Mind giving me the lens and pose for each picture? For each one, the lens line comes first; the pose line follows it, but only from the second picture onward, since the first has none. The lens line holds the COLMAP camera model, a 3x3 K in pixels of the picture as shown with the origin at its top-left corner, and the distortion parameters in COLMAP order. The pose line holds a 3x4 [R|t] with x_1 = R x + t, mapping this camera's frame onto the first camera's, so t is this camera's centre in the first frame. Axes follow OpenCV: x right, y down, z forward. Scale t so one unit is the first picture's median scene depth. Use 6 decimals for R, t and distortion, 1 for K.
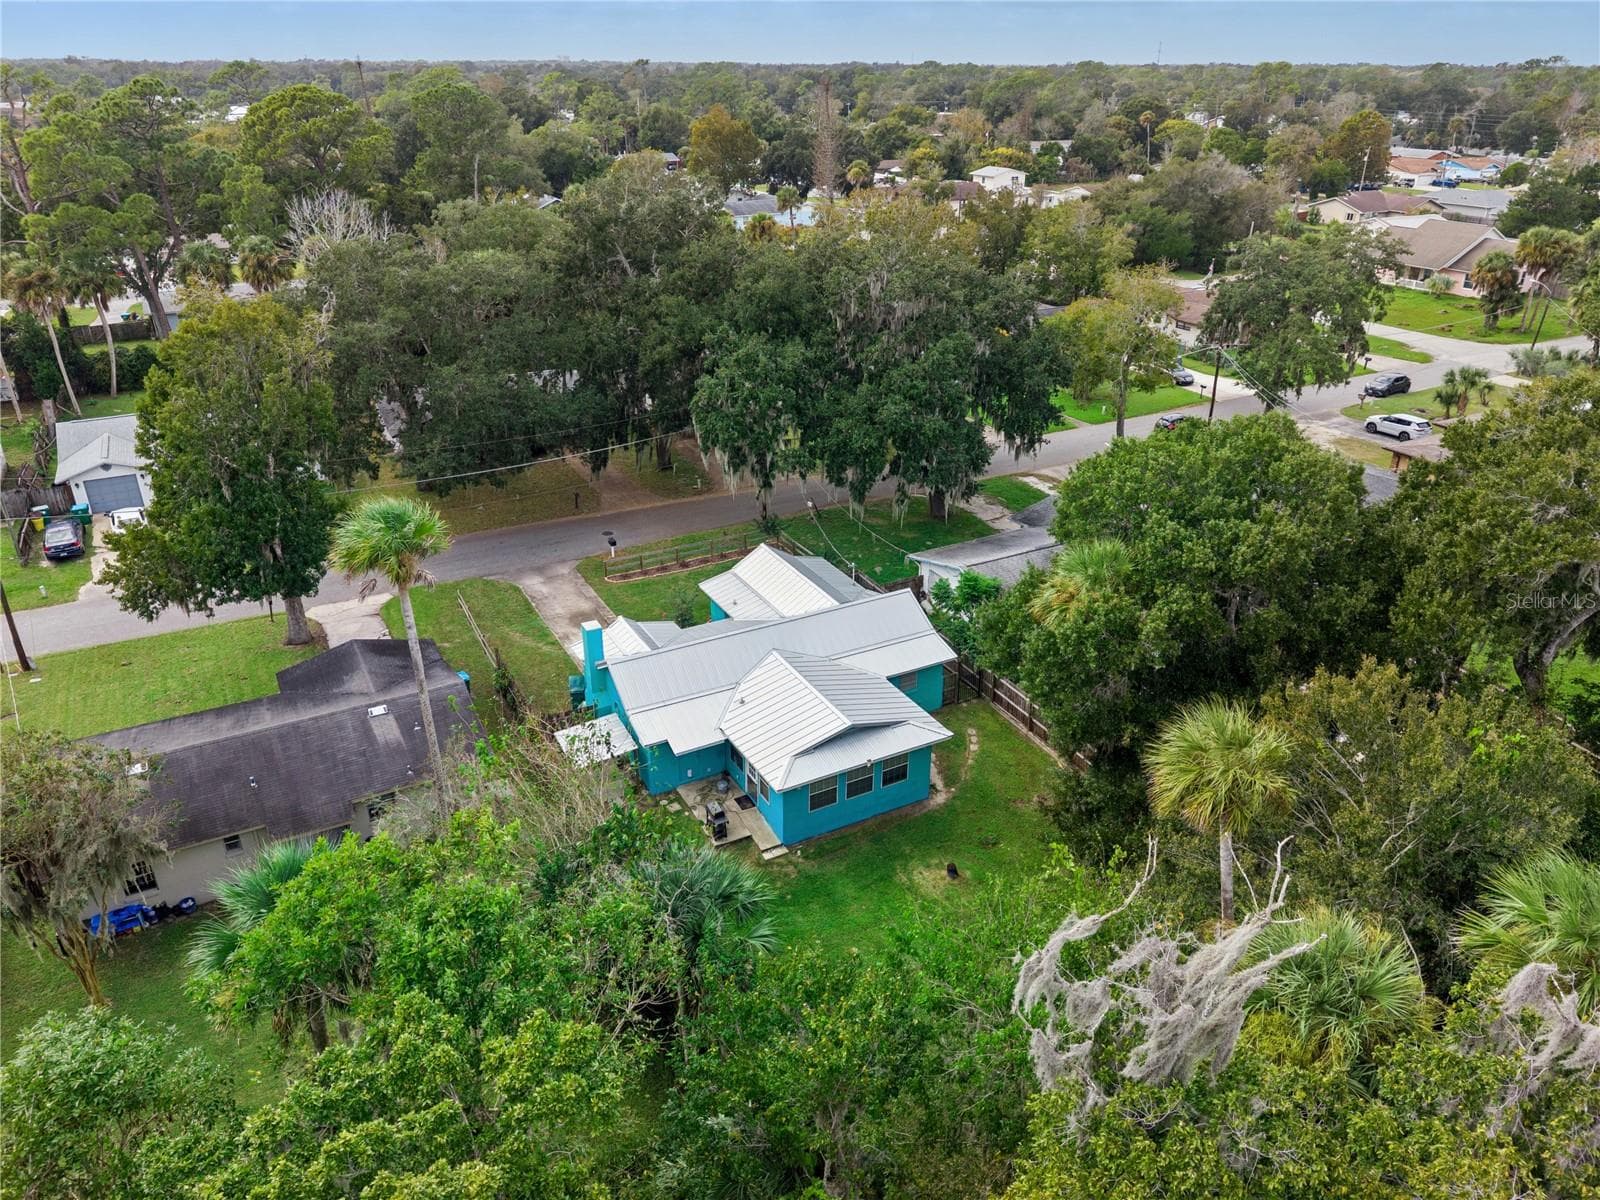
lens RADIAL K [[1053.6, 0, 800.6], [0, 1053.6, 602.8], [0, 0, 1]] dist [0.005260, -0.011303]
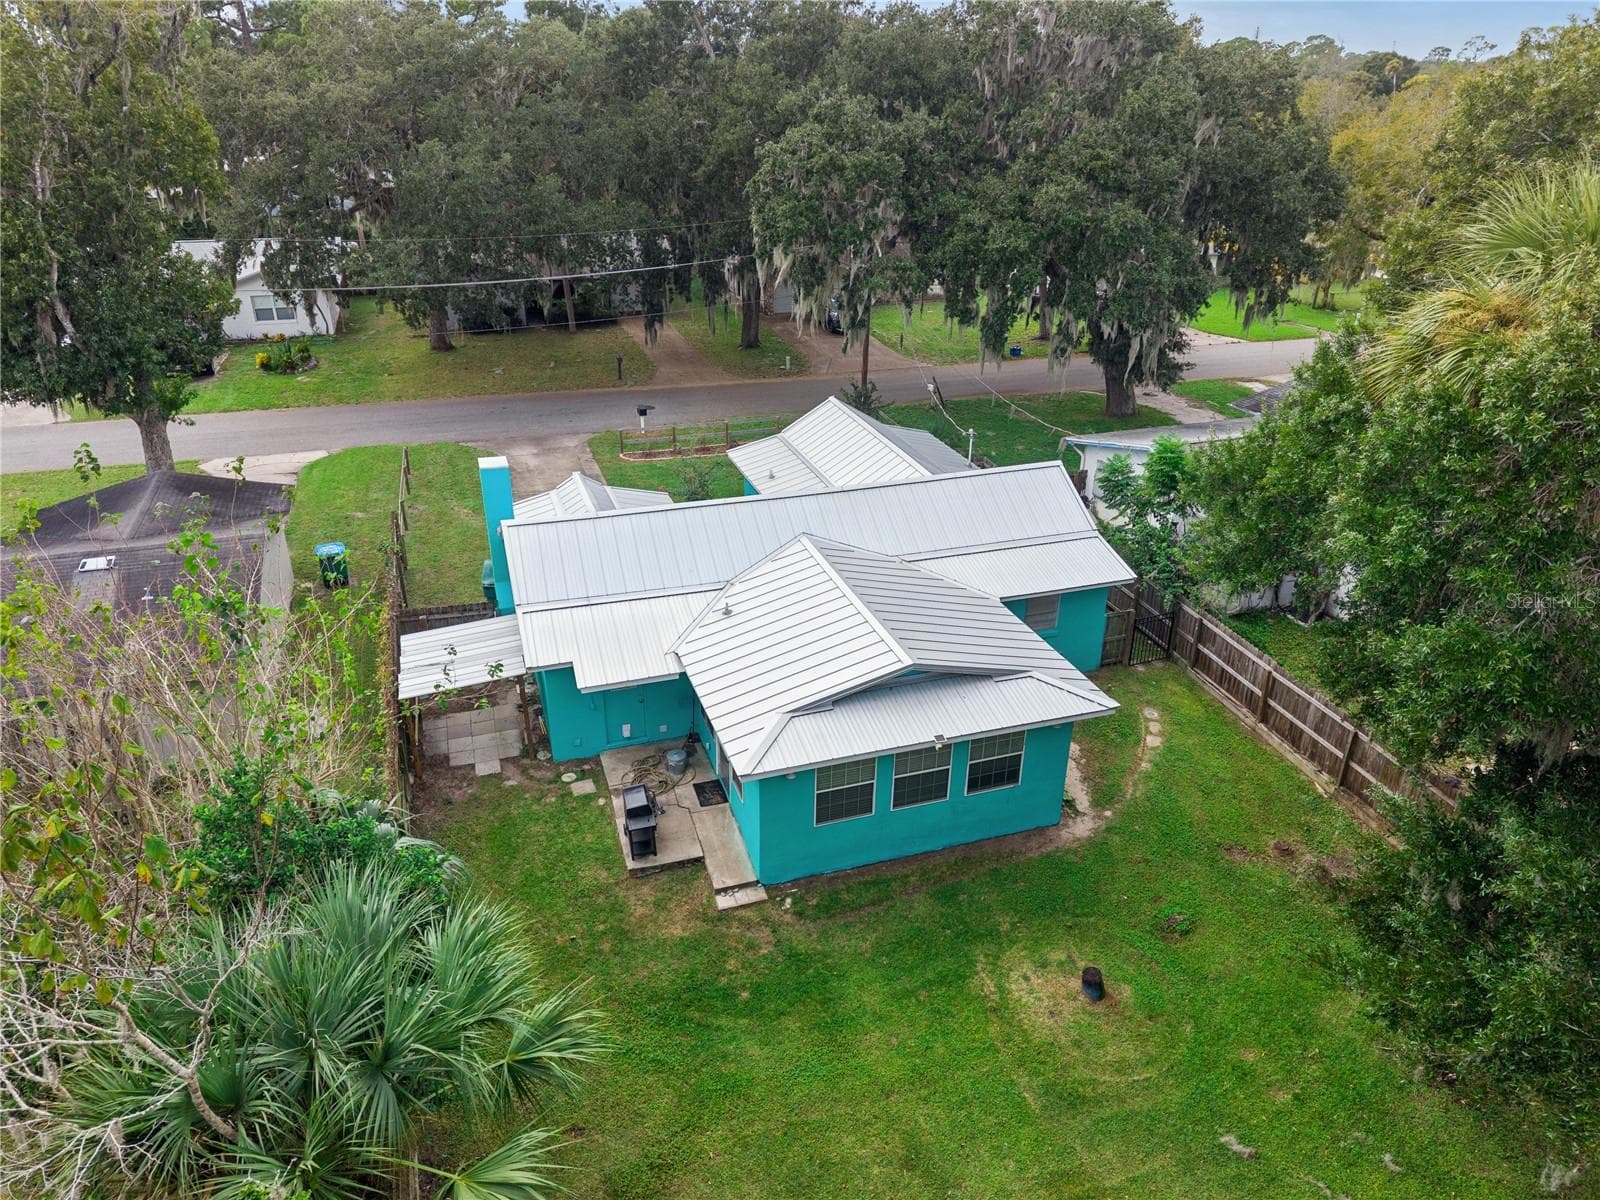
lens RADIAL K [[1053.6, 0, 794.6], [0, 1053.6, 595.6], [0, 0, 1]] dist [0.005260, -0.011303]
pose [[0.984490, 0.082863, -0.154639, 0.062099], [-0.082876, 0.996539, 0.006371, 0.077564], [0.154632, 0.006544, 0.987951, 0.449806]]
